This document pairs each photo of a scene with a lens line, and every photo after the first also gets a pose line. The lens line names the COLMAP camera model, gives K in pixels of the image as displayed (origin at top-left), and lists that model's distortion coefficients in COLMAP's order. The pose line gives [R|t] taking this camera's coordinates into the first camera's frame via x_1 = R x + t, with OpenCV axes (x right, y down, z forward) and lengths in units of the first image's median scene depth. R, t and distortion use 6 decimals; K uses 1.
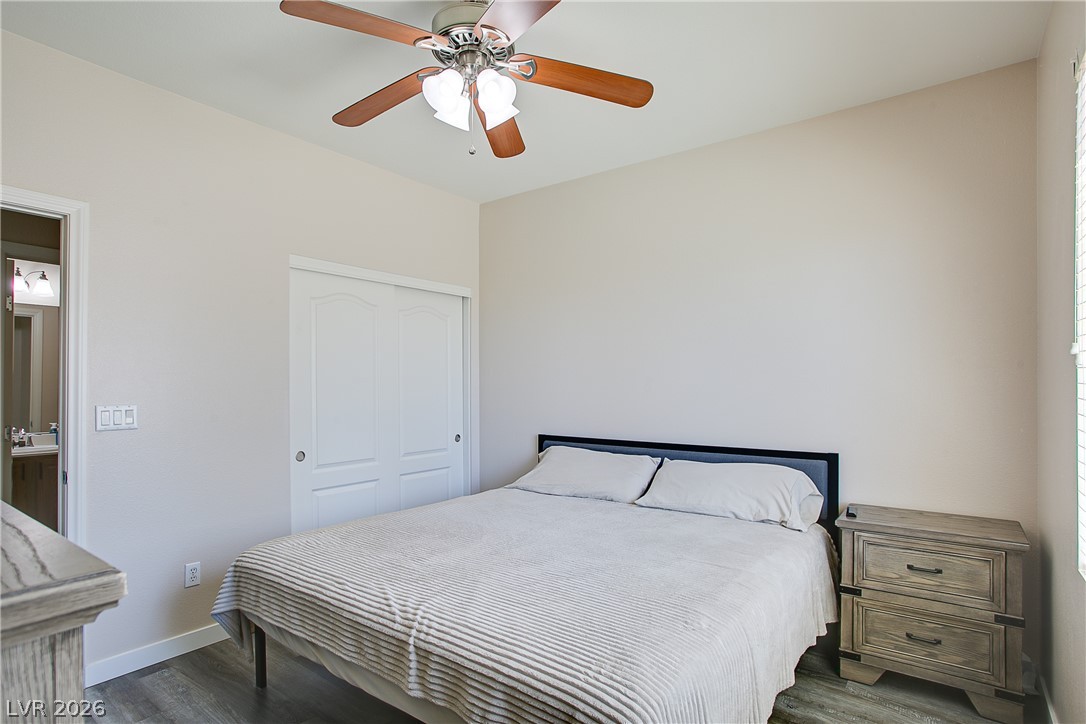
lens RADIAL K [[552.6, 0, 527.7], [0, 552.6, 381.6], [0, 0, 1]] dist [-0.045274, -0.000034]
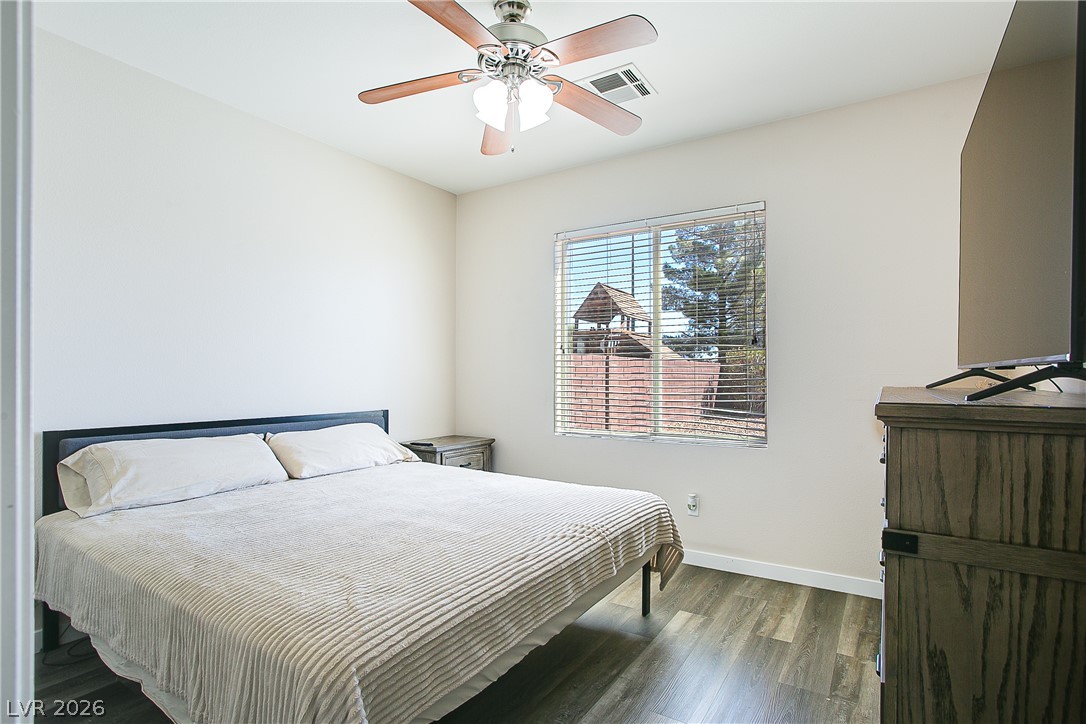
lens RADIAL K [[552.6, 0, 527.7], [0, 552.6, 381.6], [0, 0, 1]] dist [-0.045274, -0.000034]
pose [[-0.061856, -0.011014, 0.998024, -1.246607], [-0.008647, 0.999907, 0.010499, 0.059829], [-0.998048, -0.007980, -0.061946, 1.033869]]
